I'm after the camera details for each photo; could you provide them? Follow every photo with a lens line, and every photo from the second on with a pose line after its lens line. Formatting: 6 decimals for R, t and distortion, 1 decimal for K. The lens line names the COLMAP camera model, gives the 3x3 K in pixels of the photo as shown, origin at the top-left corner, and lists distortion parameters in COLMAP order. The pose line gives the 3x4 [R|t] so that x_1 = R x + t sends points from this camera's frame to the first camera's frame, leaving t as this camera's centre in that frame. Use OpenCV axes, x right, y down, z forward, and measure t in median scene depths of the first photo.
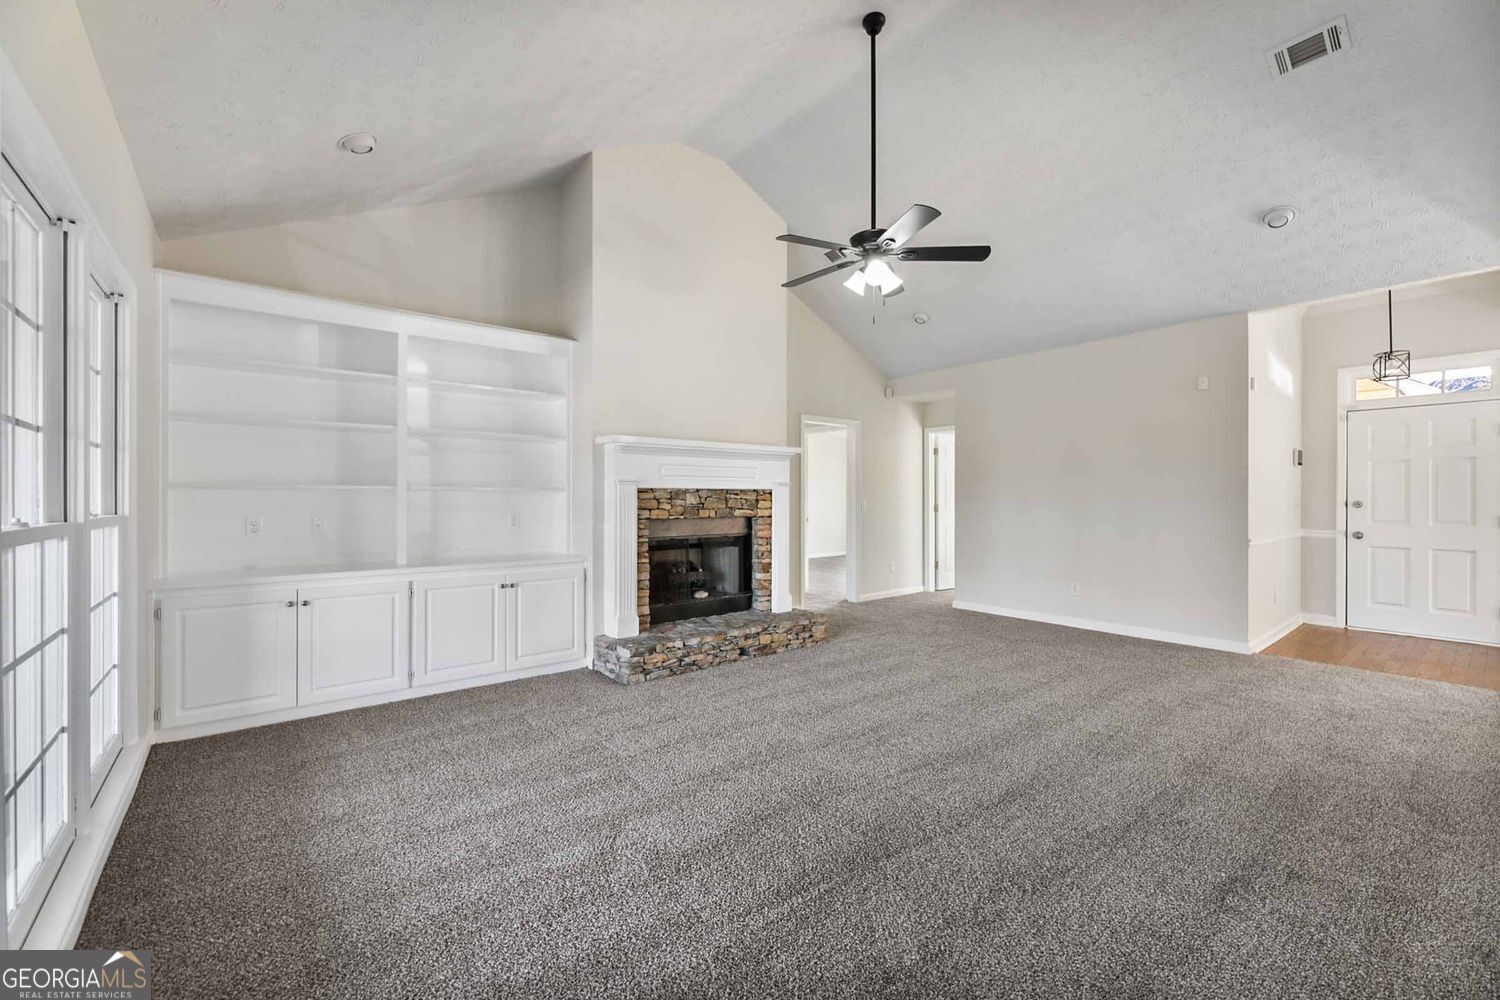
lens RADIAL K [[607.9, 0, 745.9], [0, 607.9, 498.4], [0, 0, 1]] dist [0.000078, 0.000610]
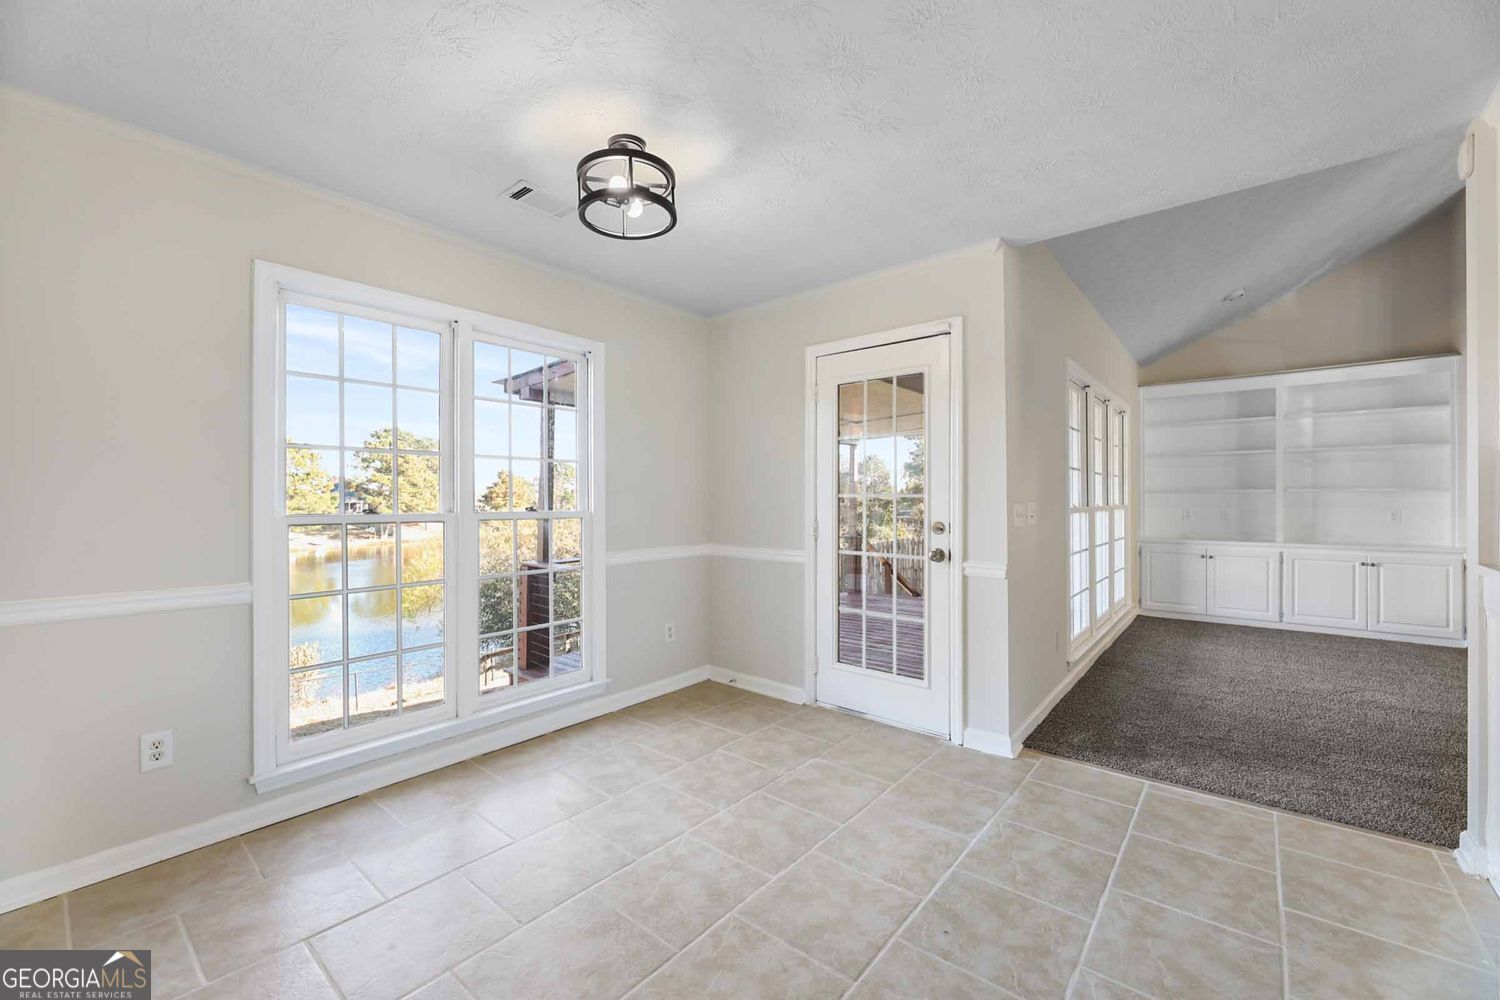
lens RADIAL K [[607.1, 0, 755.1], [0, 607.1, 502.4], [0, 0, 1]] dist [-0.000893, -0.000228]
pose [[0.205369, 0.000203, -0.978685, 0.533997], [0.000068, 1.000000, 0.000222, 0.009268], [0.978685, -0.000112, 0.205369, -0.482470]]
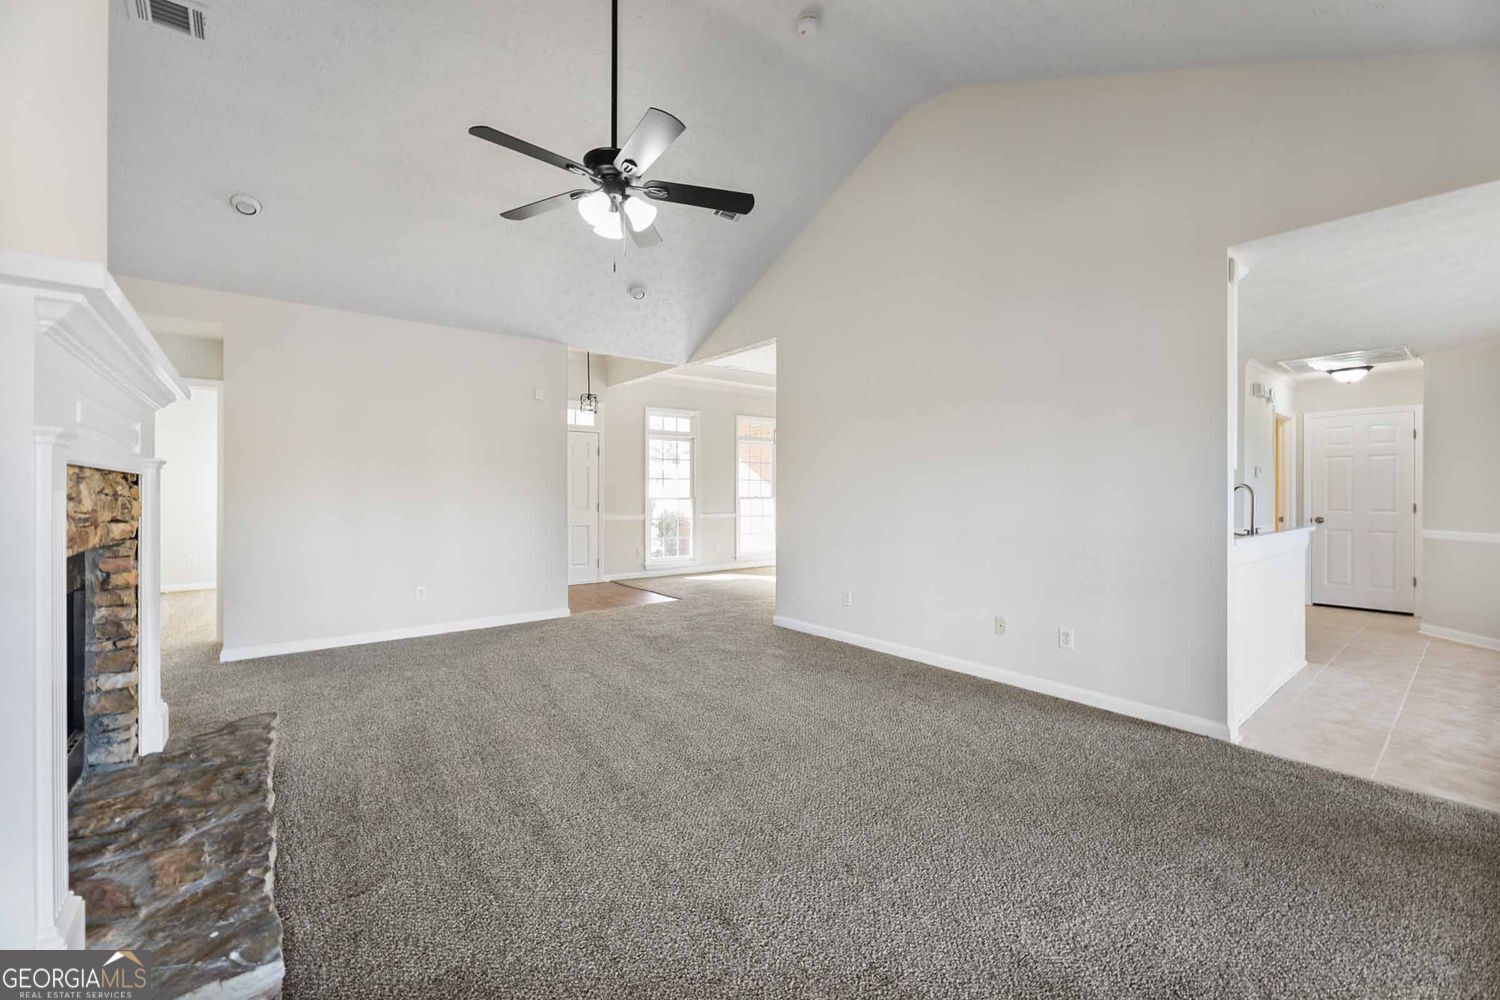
lens RADIAL K [[625.5, 0, 750.0], [0, 625.5, 500.0], [0, 0, 1]] dist [0.015494, -0.000039]
pose [[-0.015586, -0.014131, 0.999779, -0.474767], [-0.000031, 0.999900, 0.014132, -0.002987], [-0.999879, 0.000189, -0.015585, 0.651355]]
